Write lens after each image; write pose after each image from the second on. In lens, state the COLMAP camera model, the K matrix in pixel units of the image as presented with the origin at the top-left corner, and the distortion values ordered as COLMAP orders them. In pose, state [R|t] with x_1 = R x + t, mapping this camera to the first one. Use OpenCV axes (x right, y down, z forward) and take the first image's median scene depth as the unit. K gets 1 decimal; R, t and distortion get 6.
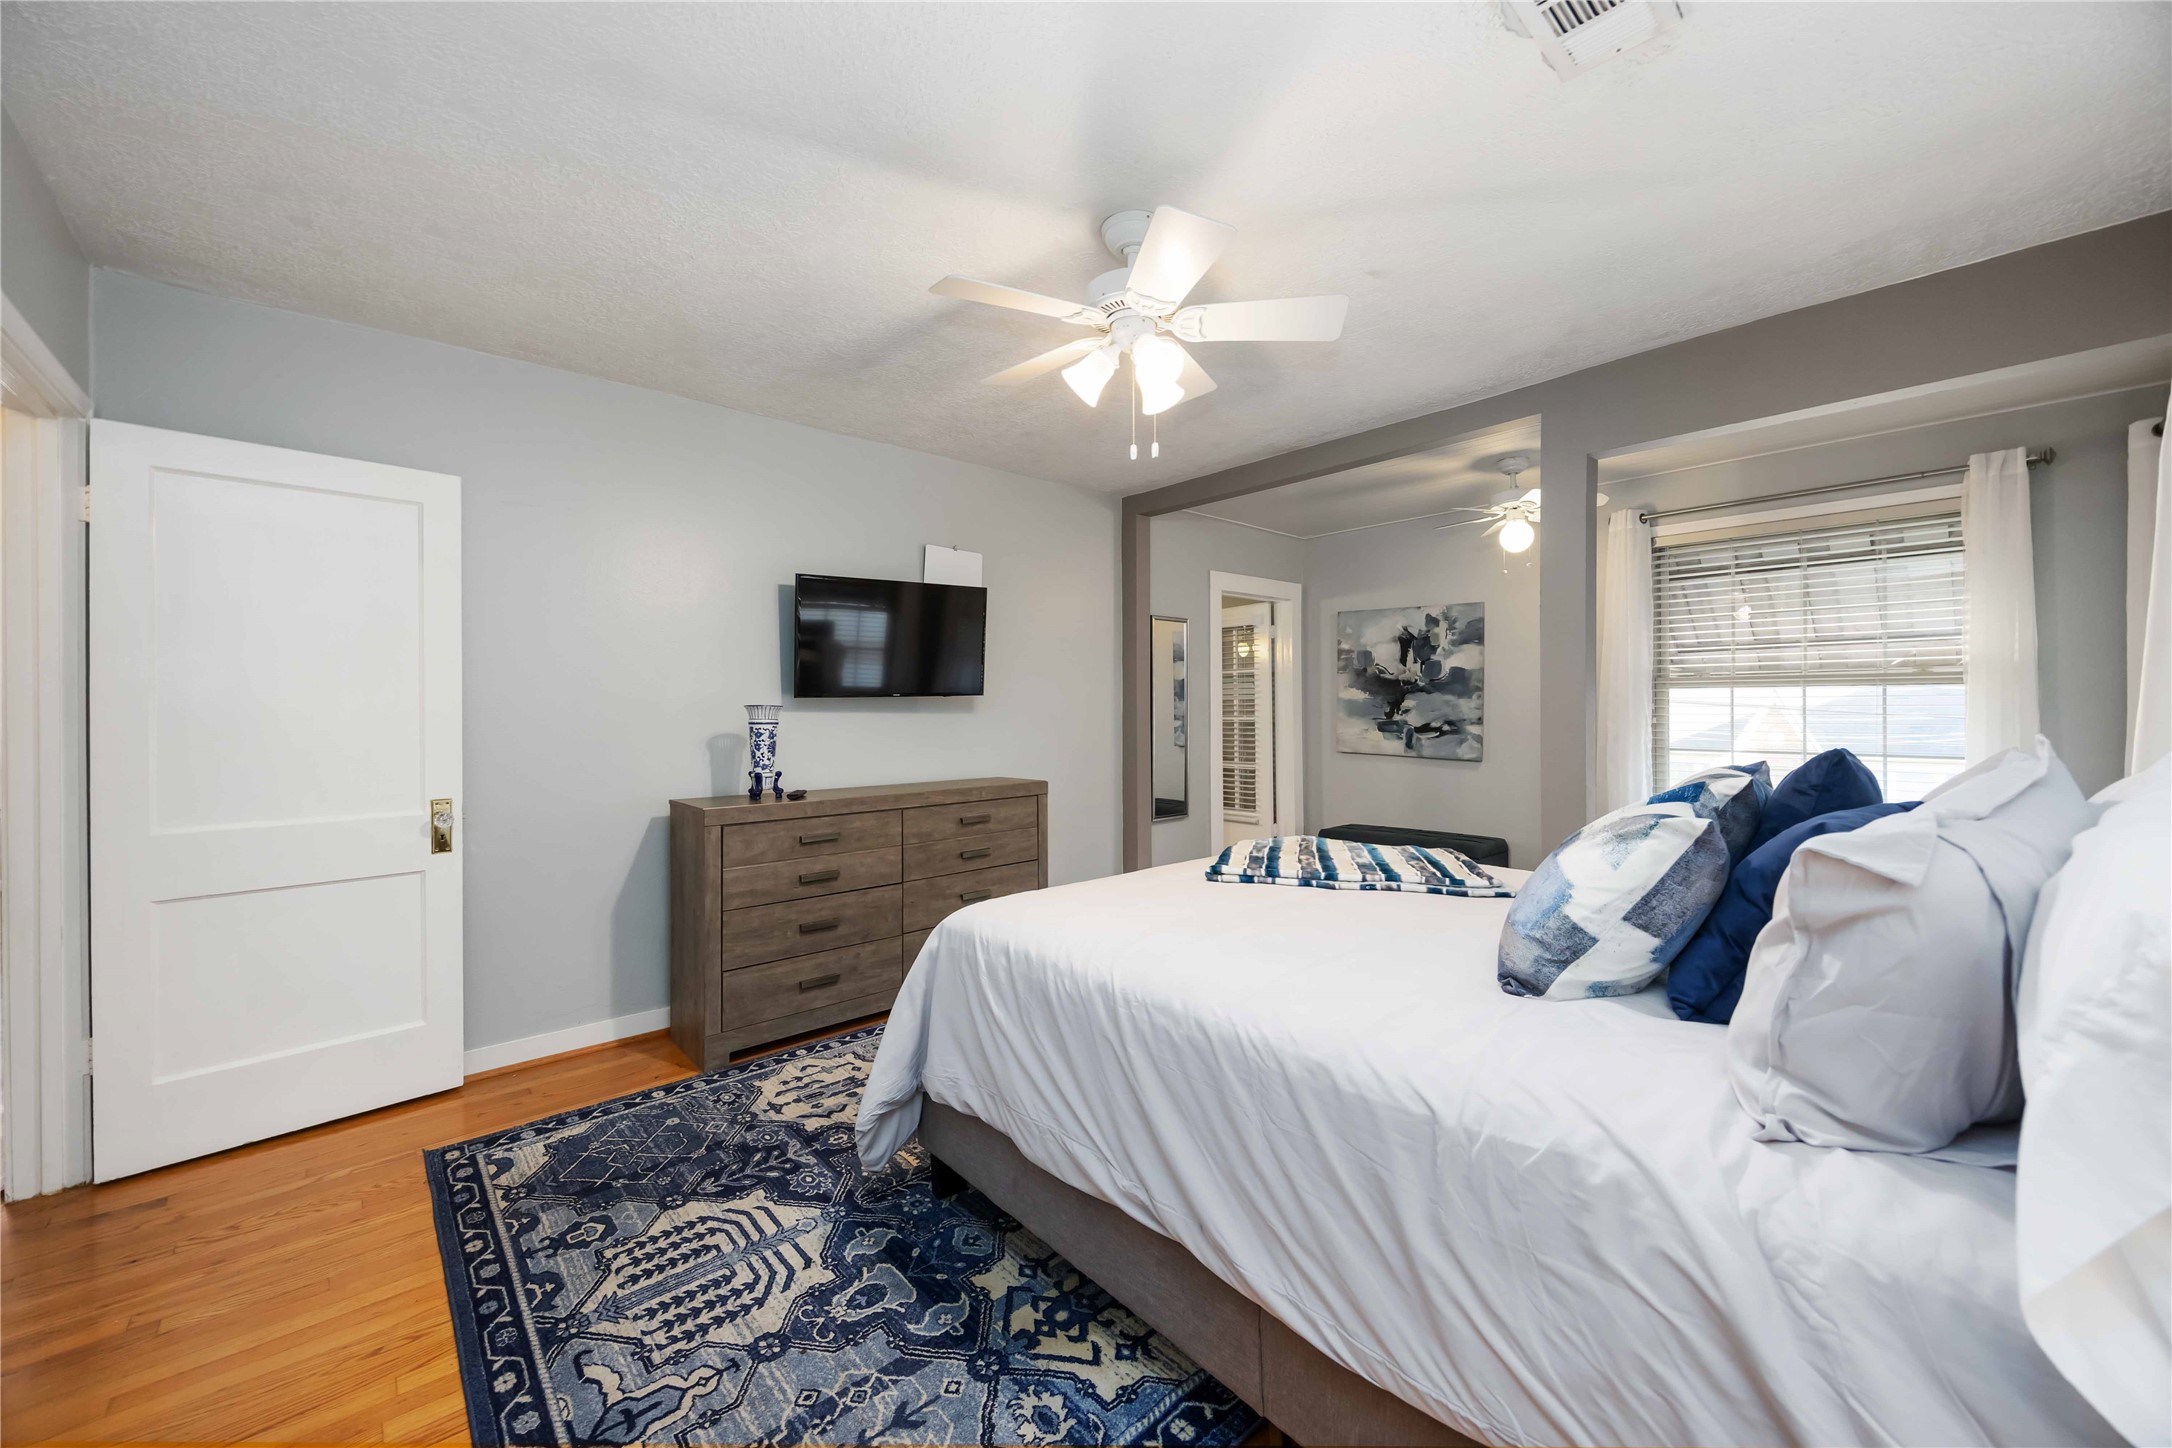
lens RADIAL K [[826.5, 0, 1081.4], [0, 826.5, 713.0], [0, 0, 1]] dist [-0.002423, 0.000007]
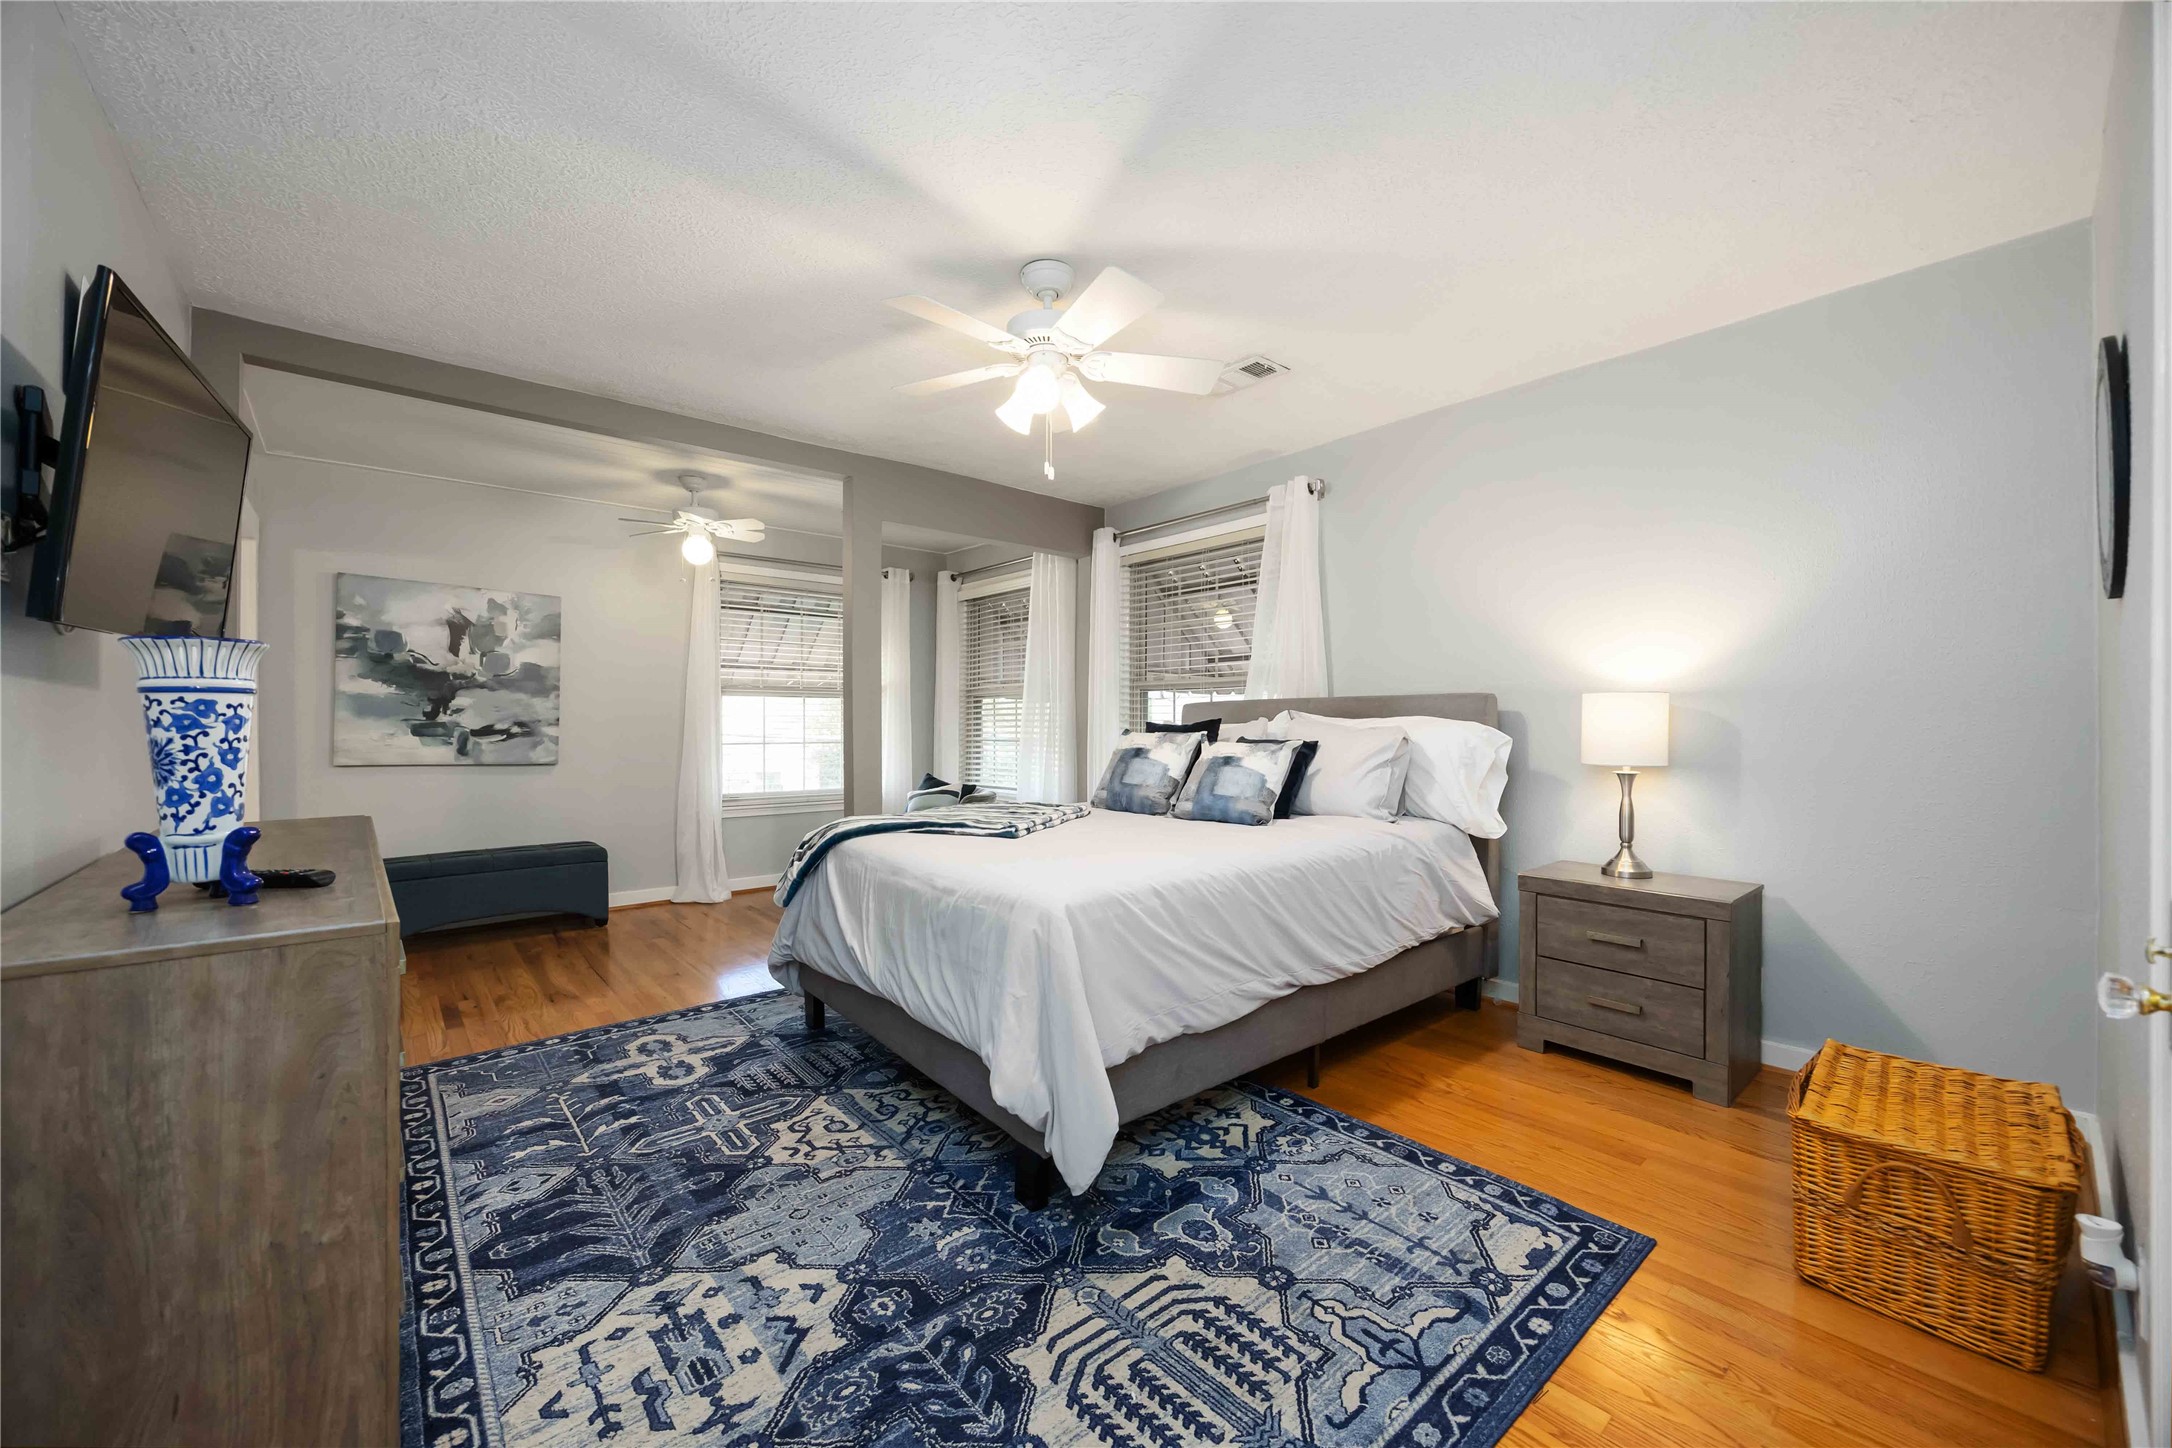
lens RADIAL K [[826.5, 0, 1081.4], [0, 826.5, 713.0], [0, 0, 1]] dist [-0.002423, 0.000007]
pose [[0.021753, 0.018639, 0.999590, -1.102337], [0.005944, 0.999806, -0.018772, 0.050872], [-0.999746, 0.006350, 0.021638, 0.929127]]
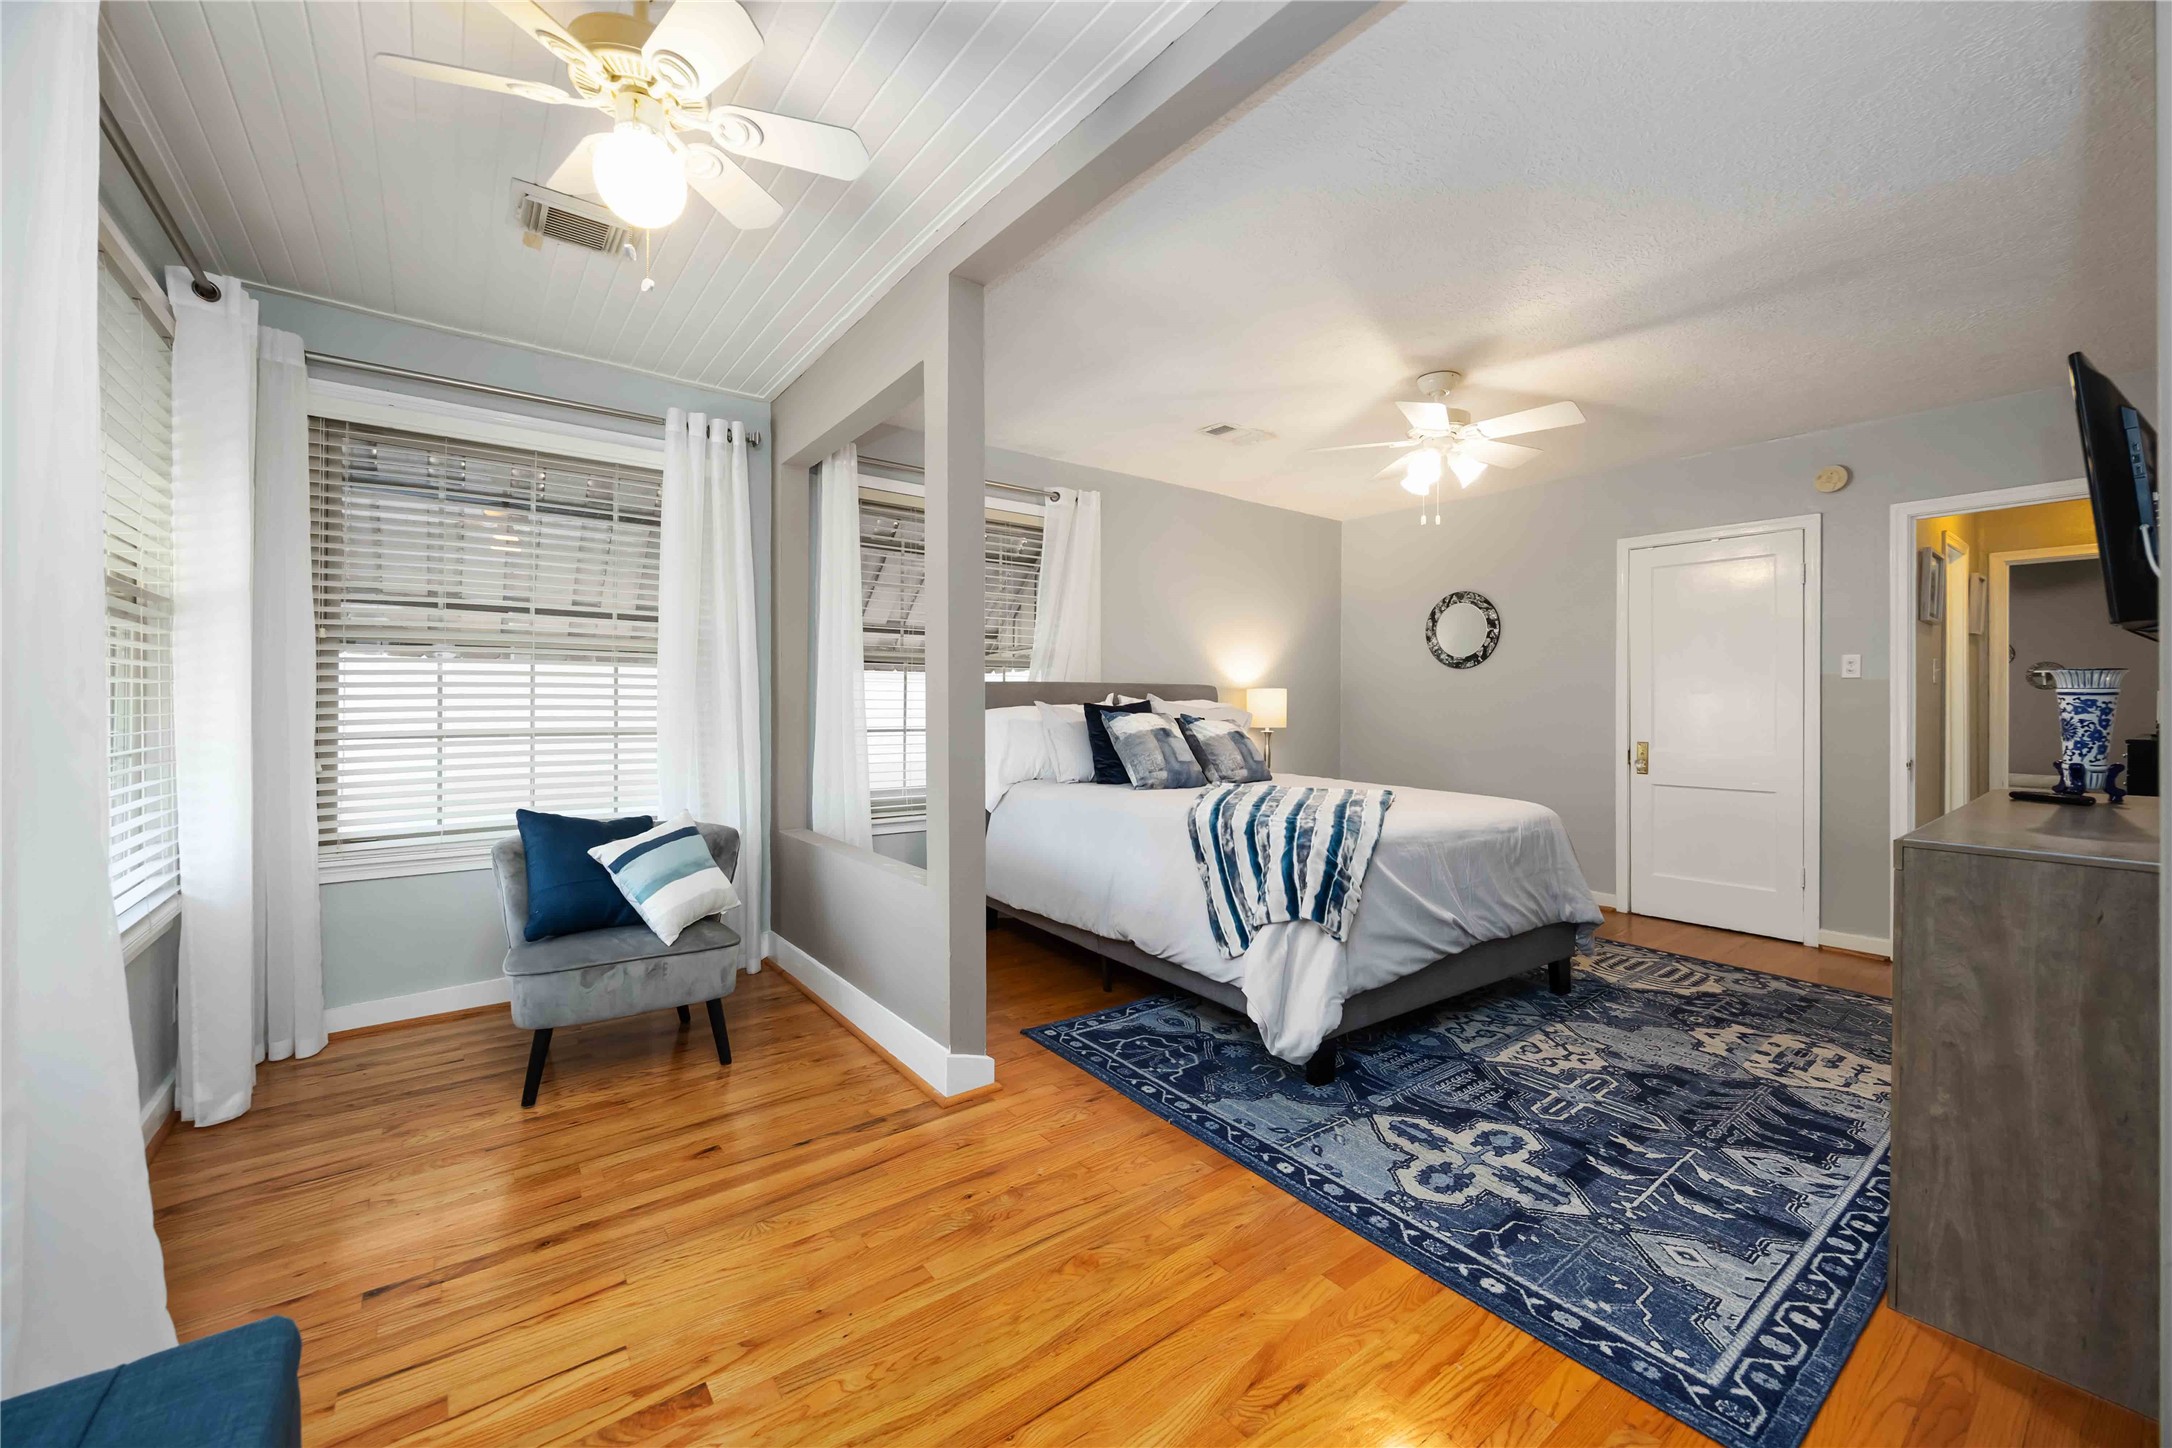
lens RADIAL K [[826.5, 0, 1081.4], [0, 826.5, 713.0], [0, 0, 1]] dist [-0.002423, 0.000007]
pose [[-0.995285, 0.001964, 0.096977, 0.603164], [0.003836, 0.999810, 0.019121, 0.012991], [-0.096921, 0.019403, -0.995103, 2.673216]]
